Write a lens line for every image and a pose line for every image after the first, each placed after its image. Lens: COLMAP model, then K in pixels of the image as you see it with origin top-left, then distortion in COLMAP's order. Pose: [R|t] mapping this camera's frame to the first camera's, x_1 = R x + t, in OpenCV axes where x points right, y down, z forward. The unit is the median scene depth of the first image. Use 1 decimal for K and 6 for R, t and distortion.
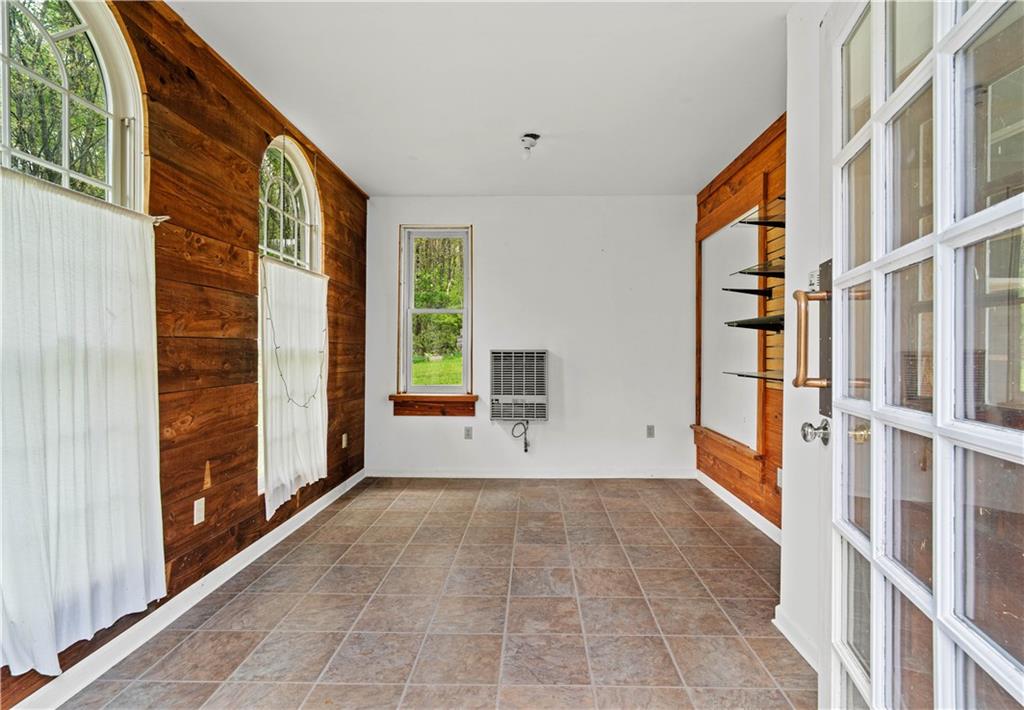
lens RADIAL K [[495.6, 0, 510.2], [0, 495.6, 350.8], [0, 0, 1]] dist [-0.001112, -0.000044]
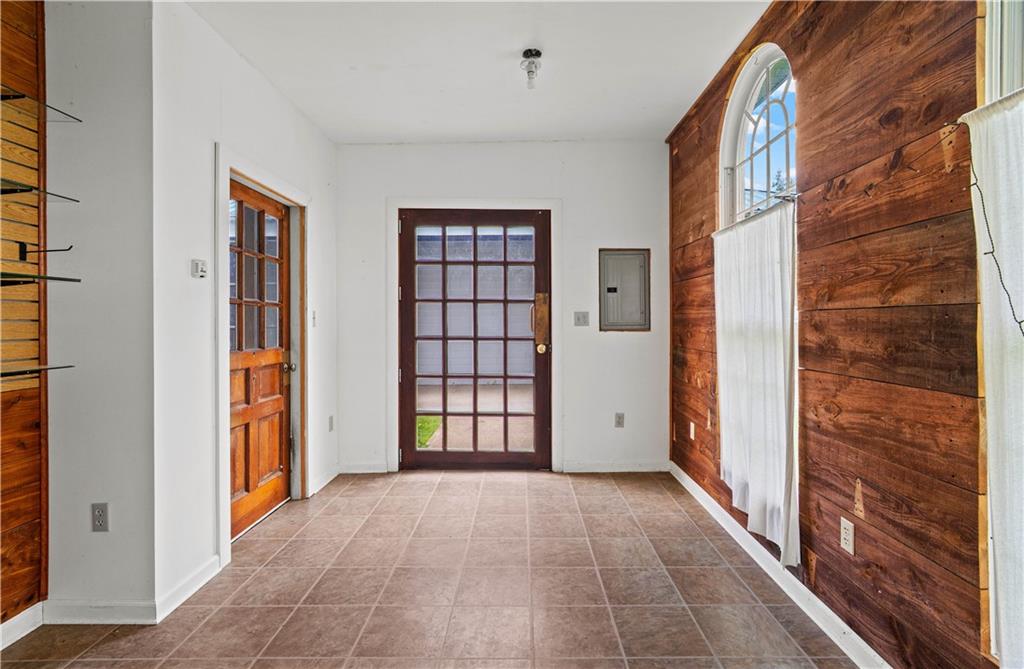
lens RADIAL K [[476.1, 0, 518.6], [0, 476.1, 323.9], [0, 0, 1]] dist [-0.000647, -0.000097]
pose [[-0.998988, 0.002173, -0.044917, -0.087586], [0.001815, 0.999966, 0.008010, -0.010097], [0.044933, 0.007920, -0.998959, 1.696344]]
